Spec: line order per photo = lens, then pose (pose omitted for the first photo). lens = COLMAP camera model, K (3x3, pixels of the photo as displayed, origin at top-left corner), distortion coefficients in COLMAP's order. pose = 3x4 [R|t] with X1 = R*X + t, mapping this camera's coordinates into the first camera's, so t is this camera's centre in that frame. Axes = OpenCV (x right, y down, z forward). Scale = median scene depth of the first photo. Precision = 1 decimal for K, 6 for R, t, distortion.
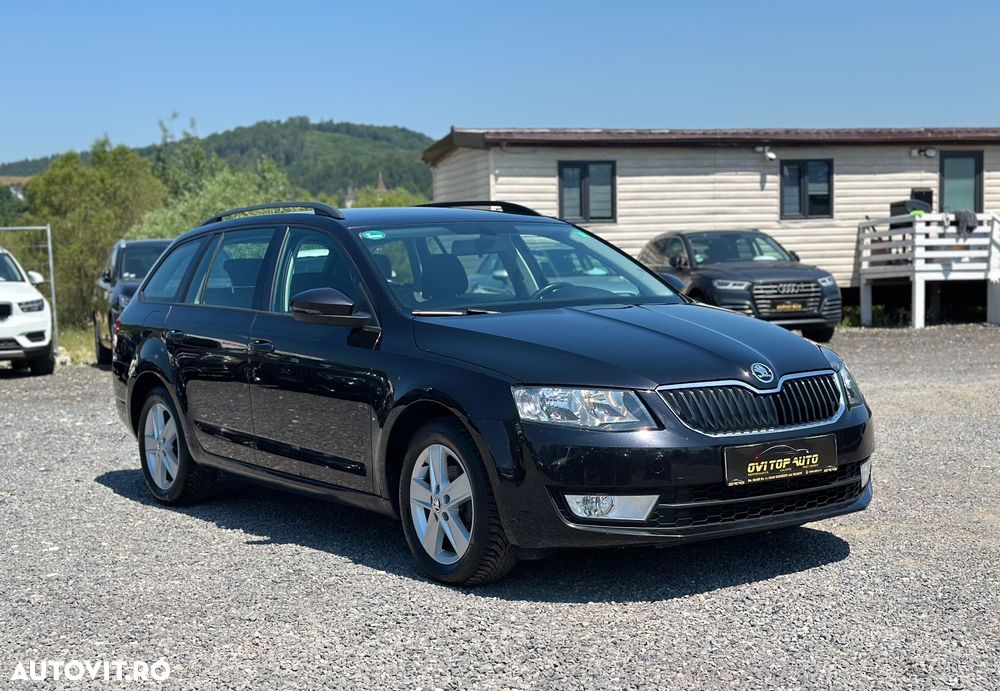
lens RADIAL K [[1523.1, 0, 499.6], [0, 1523.1, 456.3], [0, 0, 1]] dist [0.103657, 0.001579]
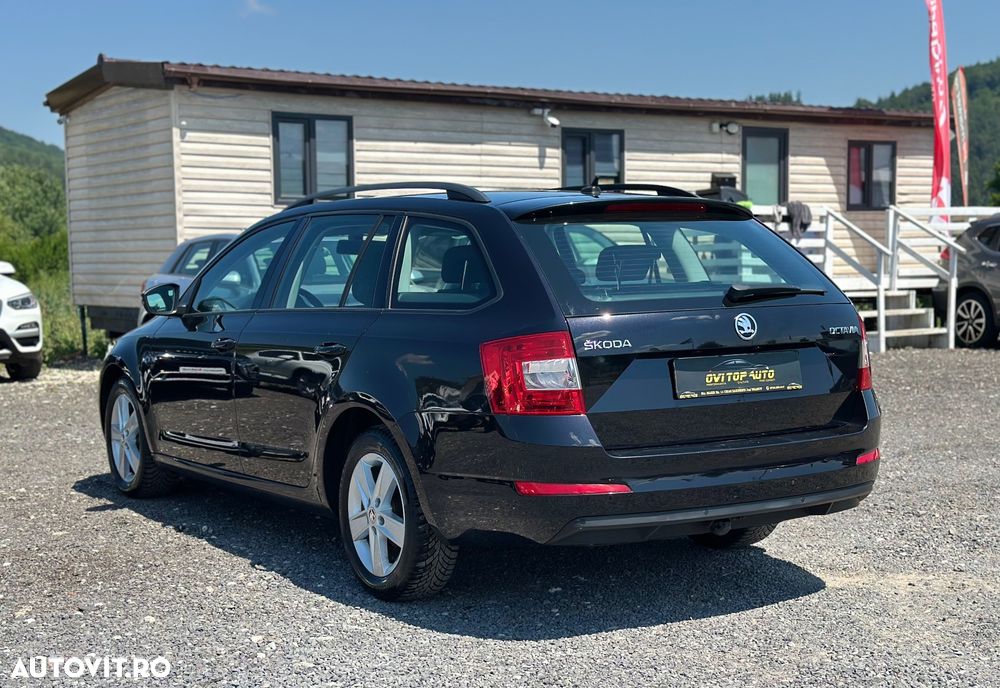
lens RADIAL K [[1511.9, 0, 502.7], [0, 1511.9, 426.2], [0, 0, 1]] dist [0.166302, -0.157732]
pose [[0.957783, -0.017106, 0.286982, -0.060084], [0.021245, 0.999710, -0.011317, -0.042071], [-0.286705, 0.016936, 0.957869, 0.312776]]
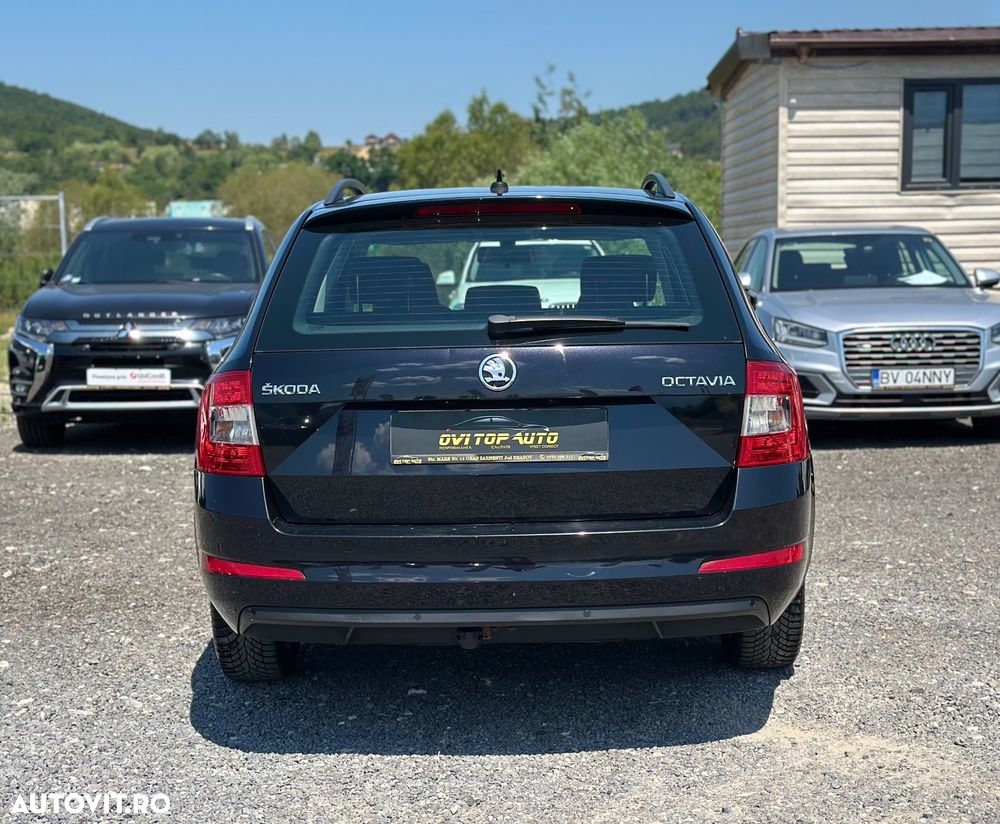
lens RADIAL K [[1679.1, 0, 501.7], [0, 1679.1, 492.8], [0, 0, 1]] dist [0.144408, -0.229849]
pose [[0.958832, 0.051296, -0.279301, 0.077766], [-0.044839, 0.998560, 0.029461, -0.050053], [0.280410, -0.015724, 0.959751, 0.337862]]
